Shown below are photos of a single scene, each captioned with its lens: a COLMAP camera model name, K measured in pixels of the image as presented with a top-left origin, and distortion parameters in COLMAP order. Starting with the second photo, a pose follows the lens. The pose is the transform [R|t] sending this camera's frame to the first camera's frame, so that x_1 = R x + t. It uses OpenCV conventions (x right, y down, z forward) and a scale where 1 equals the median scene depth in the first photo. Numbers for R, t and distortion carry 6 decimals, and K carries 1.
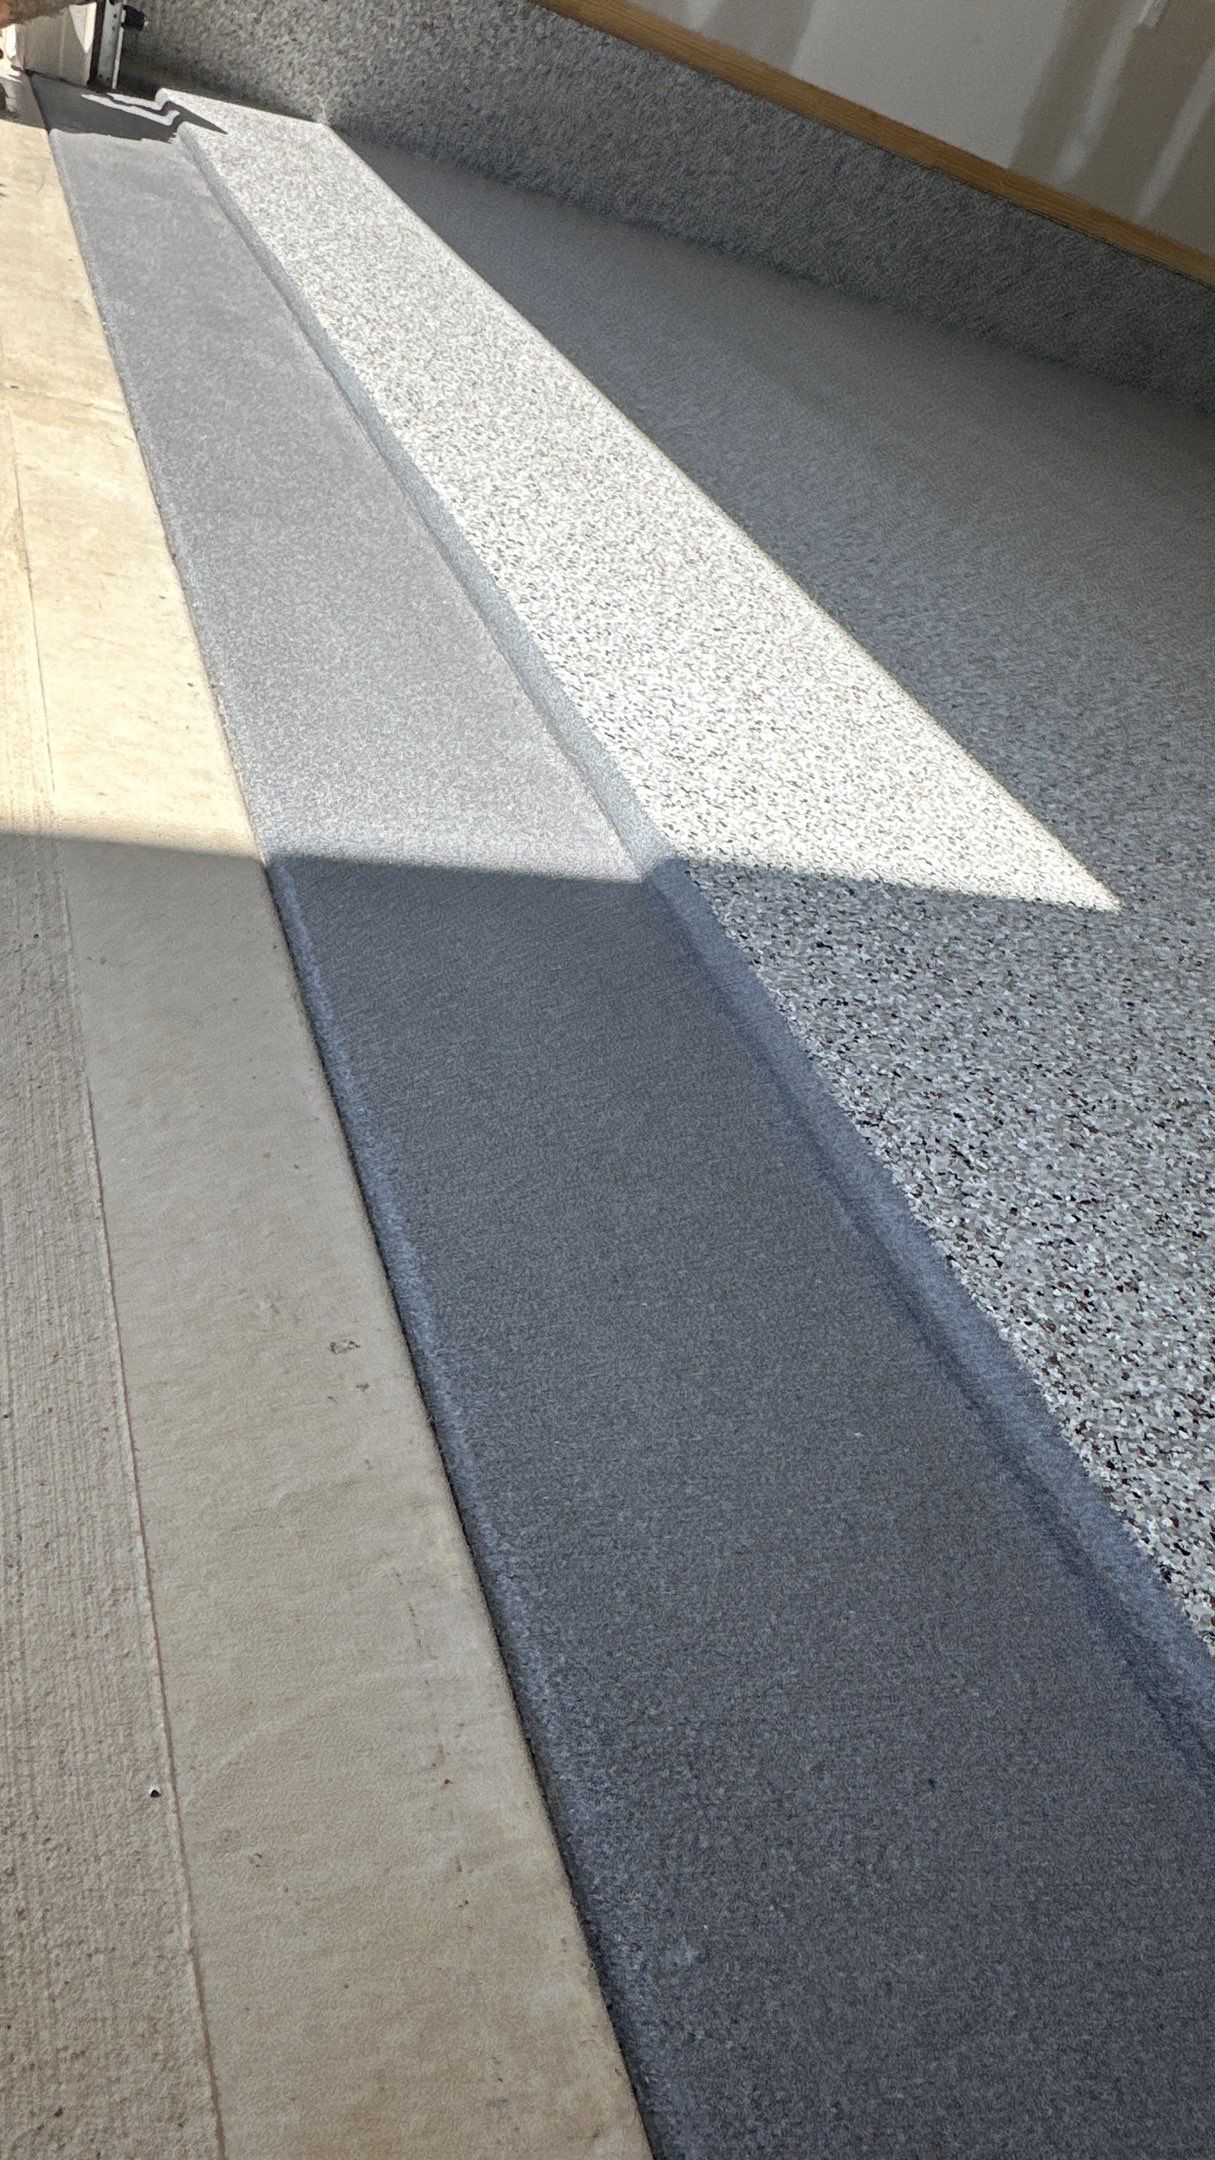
lens RADIAL K [[1418.9, 0, 600.0], [0, 1418.9, 1095.7], [0, 0, 1]] dist [-0.003670, 0.000305]
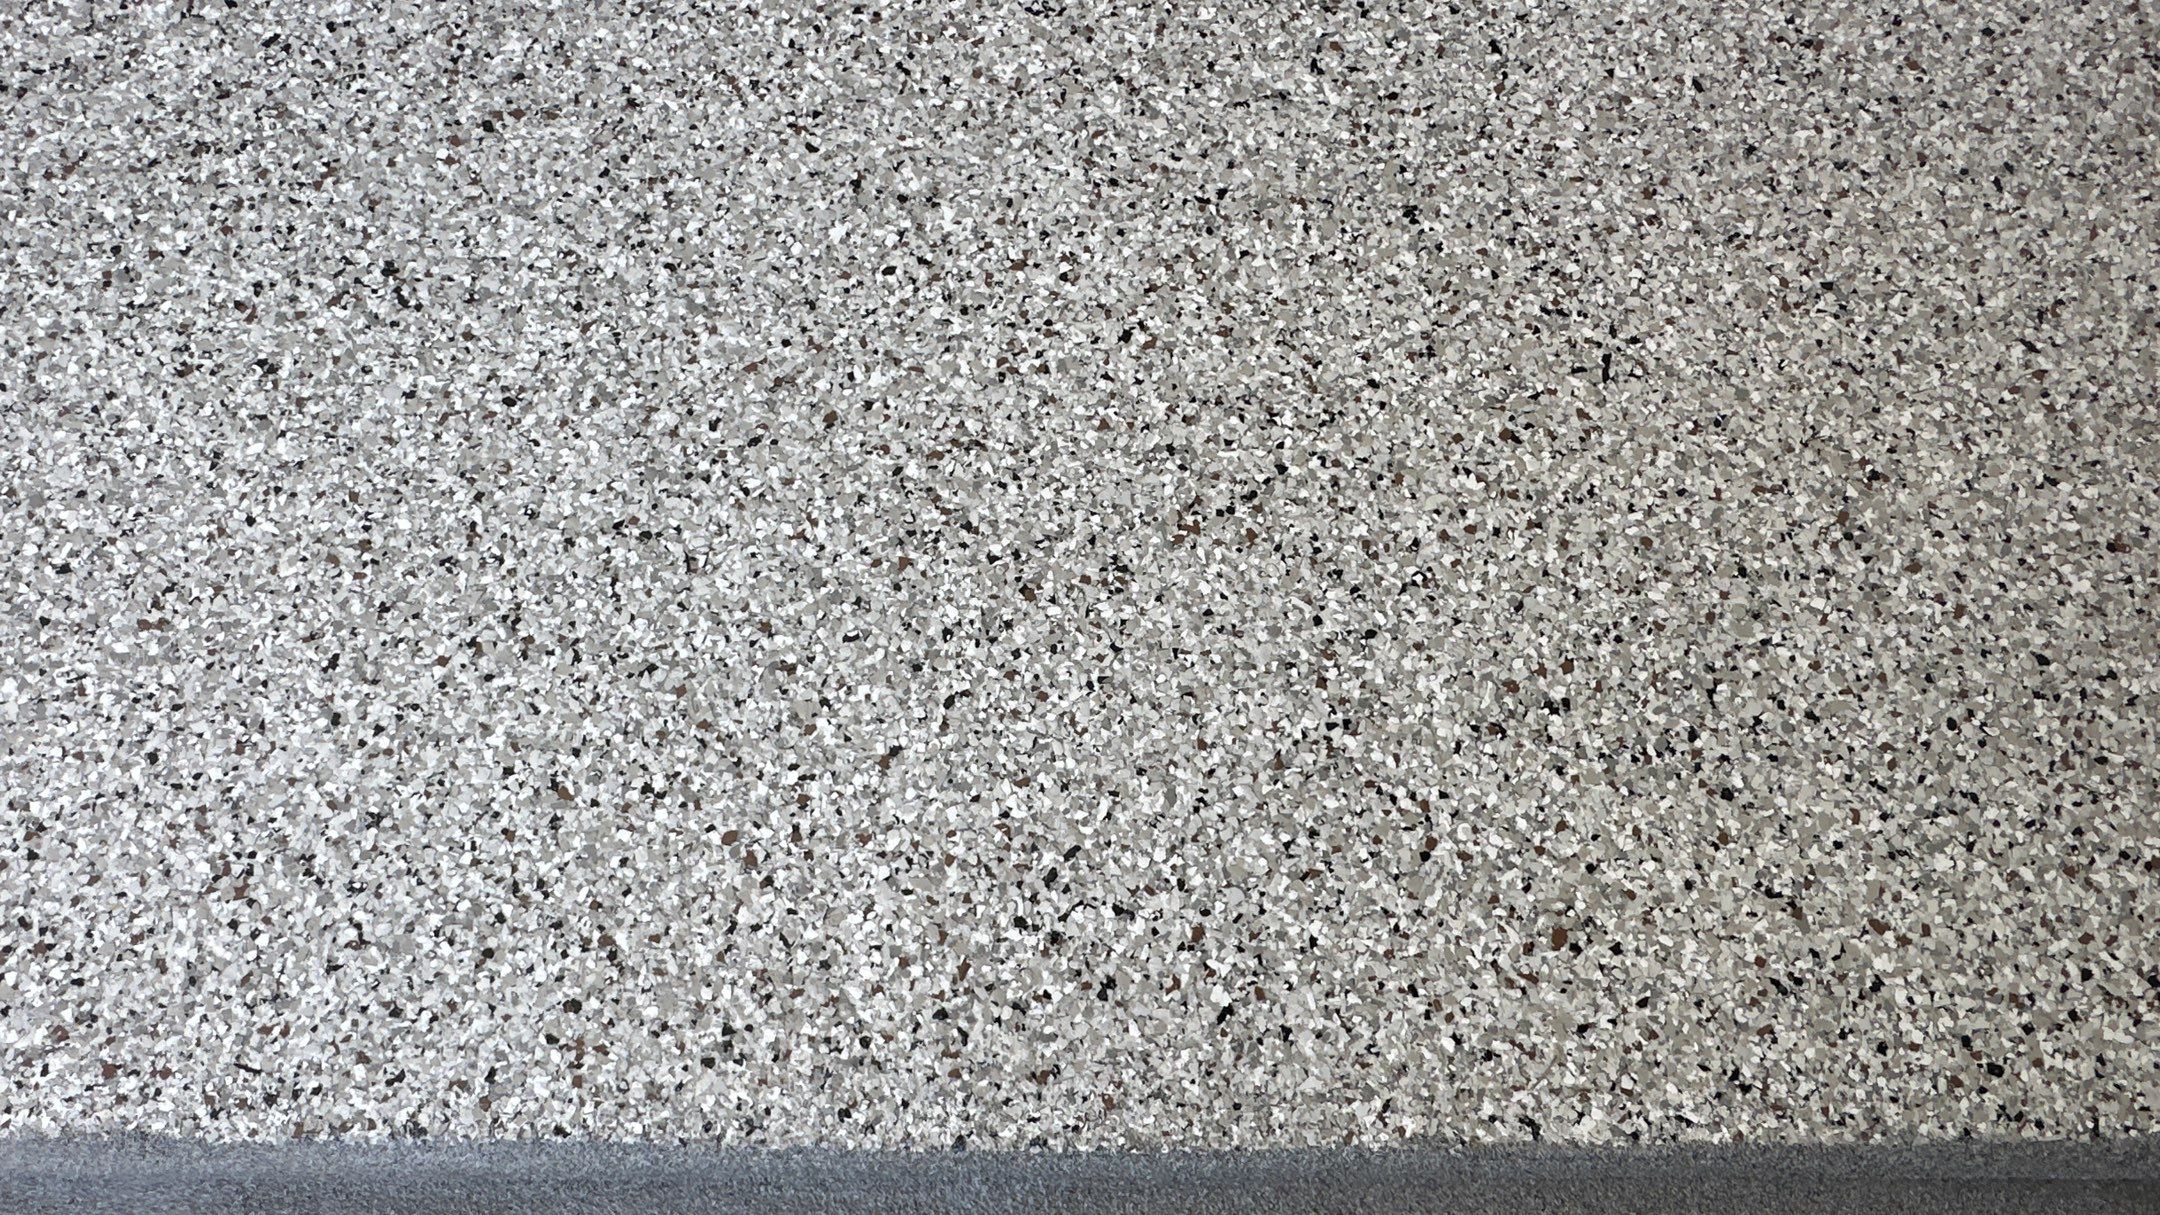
lens RADIAL K [[1418.9, 0, 1087.2], [0, 1418.9, 612.9], [0, 0, 1]] dist [-0.003670, 0.000305]
pose [[0.331307, -0.940653, -0.073538, 0.711220], [0.646588, 0.169590, 0.743750, -0.072242], [-0.687139, -0.293958, 0.664401, 0.194331]]
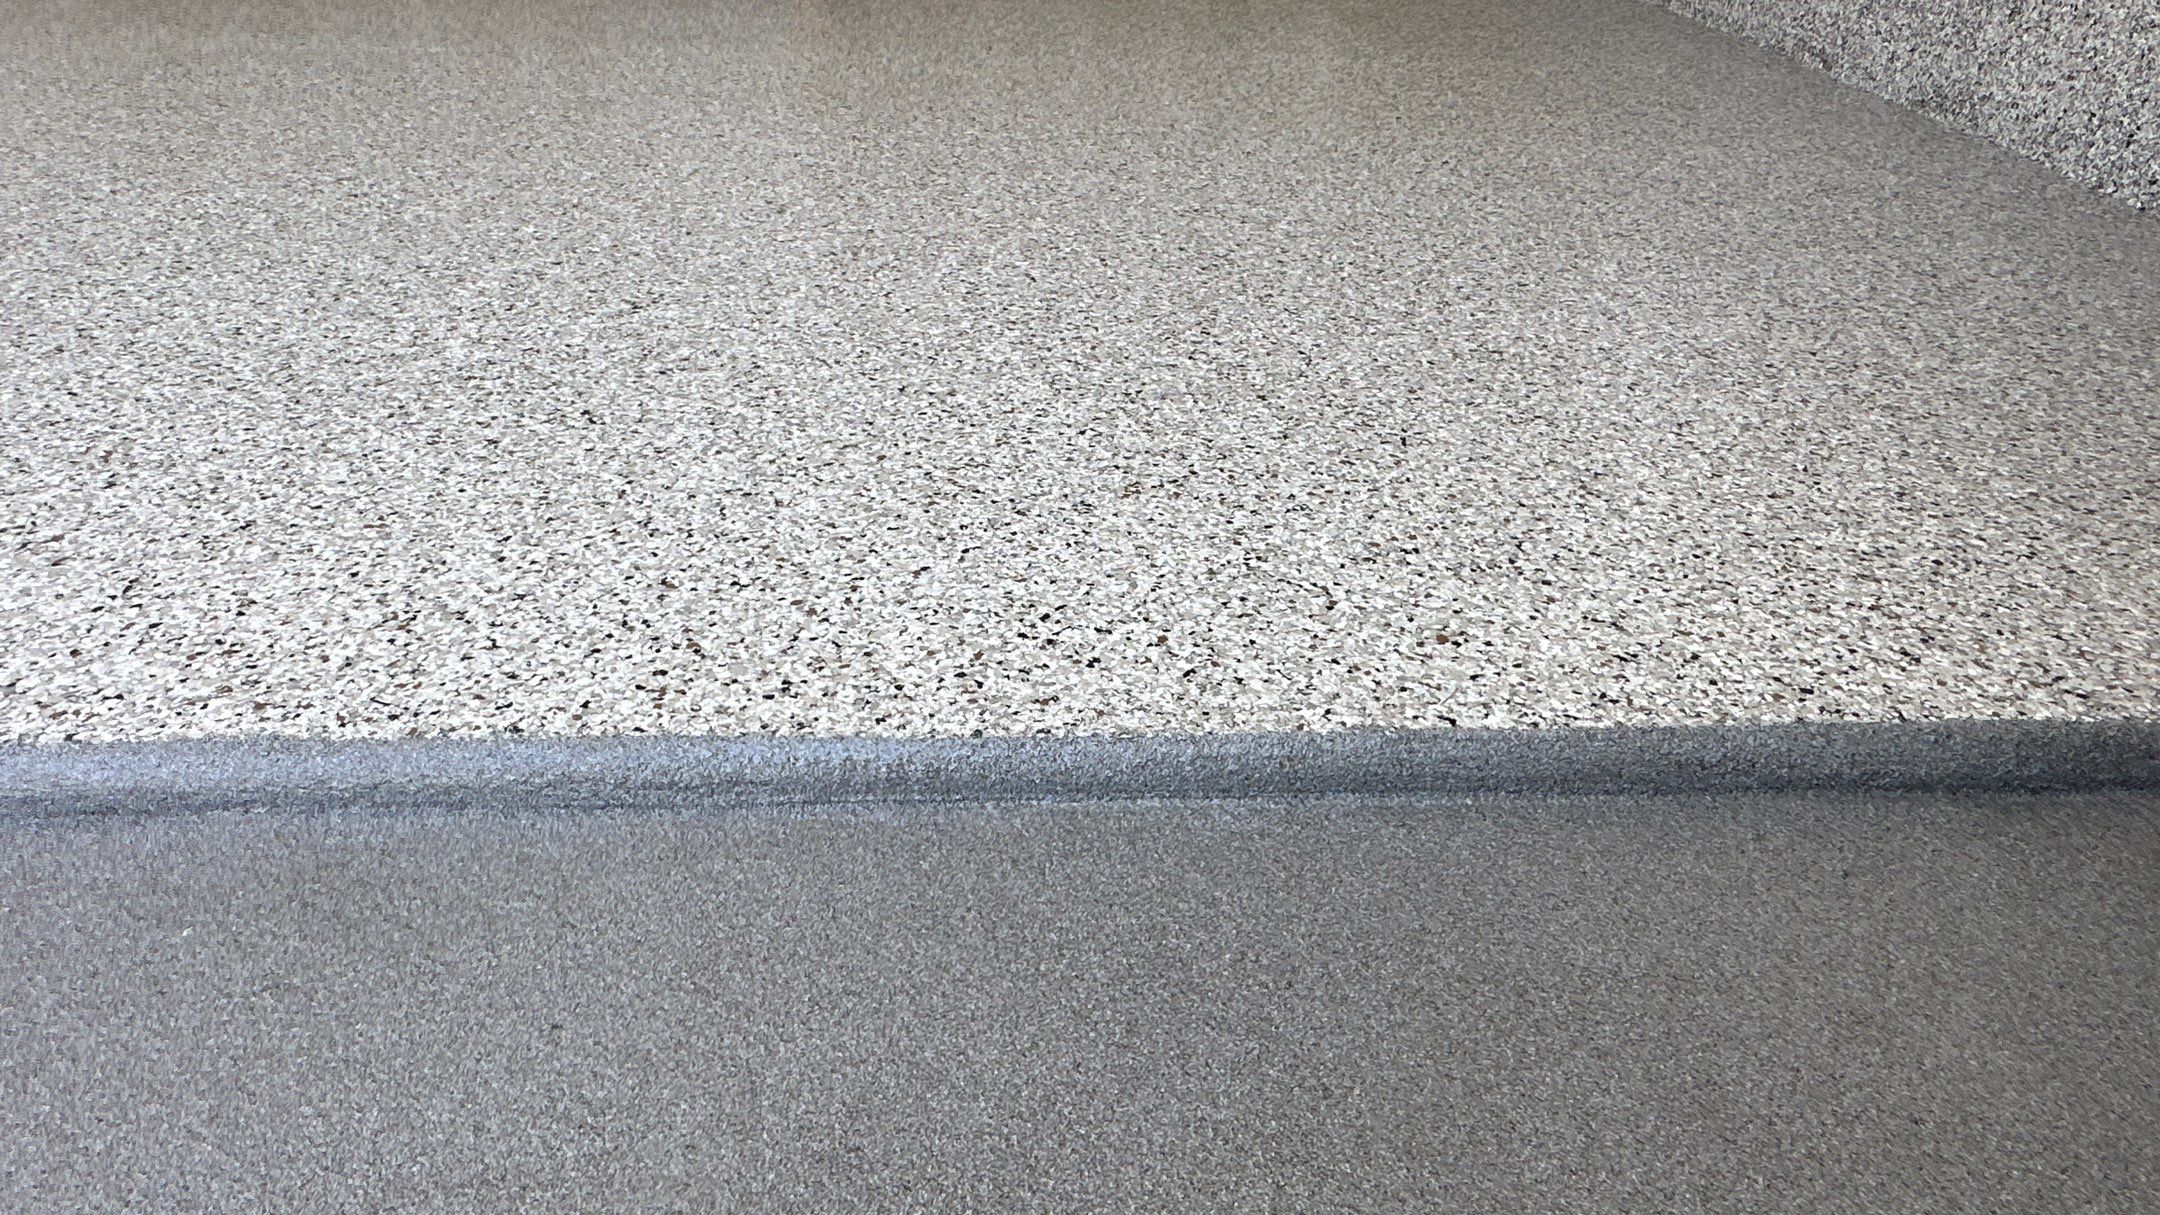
lens RADIAL K [[1418.9, 0, 1083.2], [0, 1418.9, 605.9], [0, 0, 1]] dist [-0.003670, 0.000305]
pose [[0.285784, -0.729175, 0.621797, -0.038934], [0.633775, 0.630506, 0.448099, 0.068443], [-0.718789, 0.266019, 0.642321, 0.029078]]
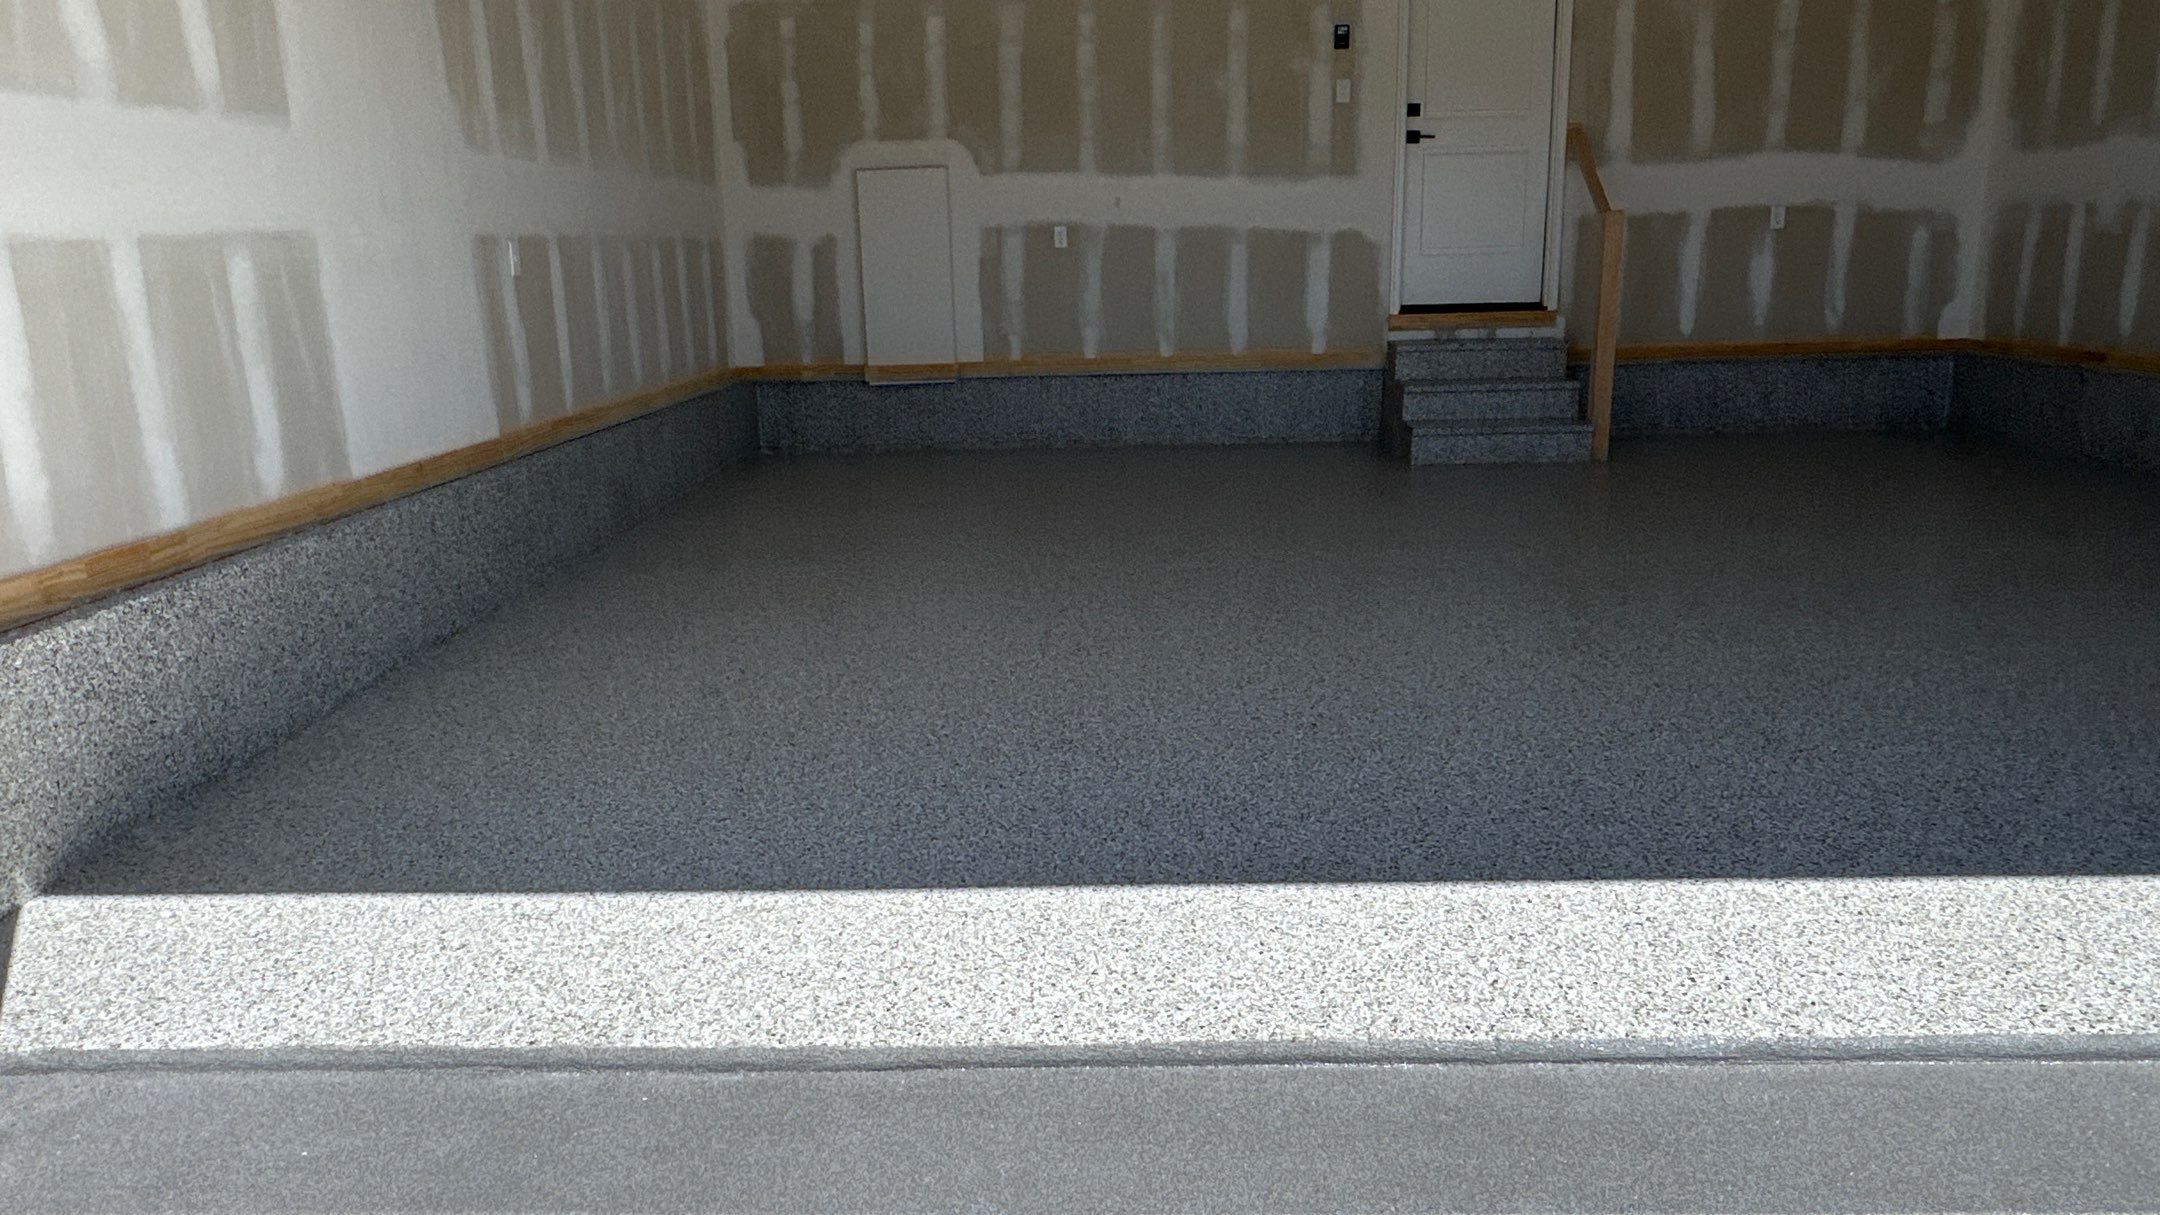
lens RADIAL K [[1418.9, 0, 1088.3], [0, 1418.9, 608.9], [0, 0, 1]] dist [-0.003670, 0.000305]
pose [[0.343222, -0.532294, 0.773861, -2.084440], [0.675224, 0.712549, 0.190647, -2.681608], [-0.652894, 0.457096, 0.603981, 1.194221]]
